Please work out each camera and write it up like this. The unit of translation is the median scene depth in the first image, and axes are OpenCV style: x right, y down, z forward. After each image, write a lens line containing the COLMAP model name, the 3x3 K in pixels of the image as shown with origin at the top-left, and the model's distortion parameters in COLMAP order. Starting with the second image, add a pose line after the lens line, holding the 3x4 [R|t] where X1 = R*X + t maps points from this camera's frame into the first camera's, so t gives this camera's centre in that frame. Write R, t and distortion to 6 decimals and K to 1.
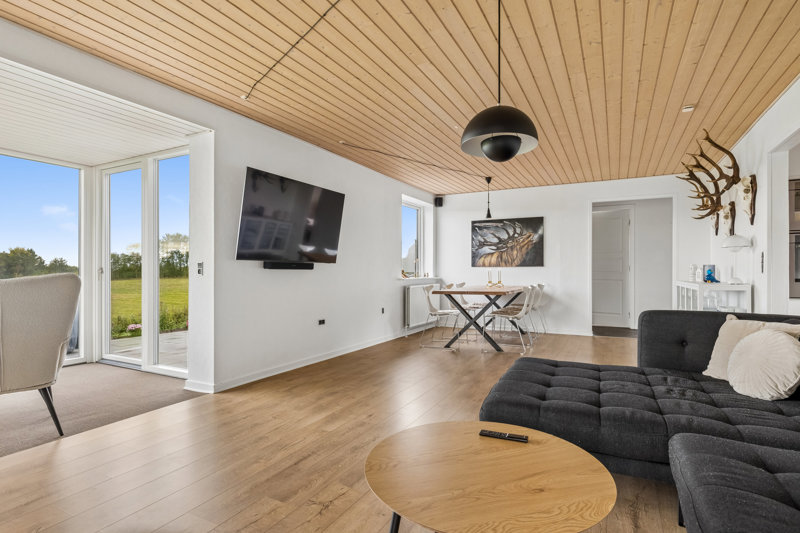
lens RADIAL K [[410.8, 0, 402.1], [0, 410.8, 266.0], [0, 0, 1]] dist [-0.006142, -0.000835]
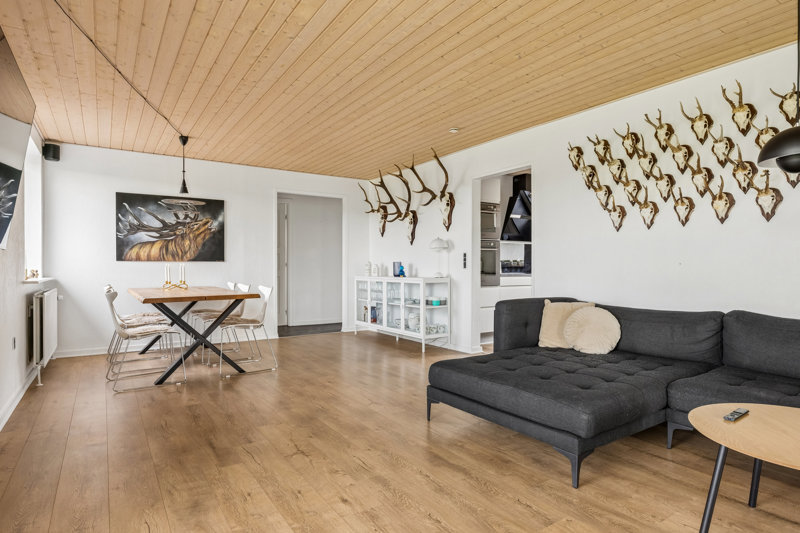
lens RADIAL K [[450.3, 0, 402.0], [0, 450.3, 270.5], [0, 0, 1]] dist [-0.004444, 0.000123]
pose [[0.480323, -0.005934, 0.877072, -0.265740], [-0.011352, 0.999851, 0.012981, 0.003318], [-0.877018, -0.016191, 0.480184, 0.255486]]
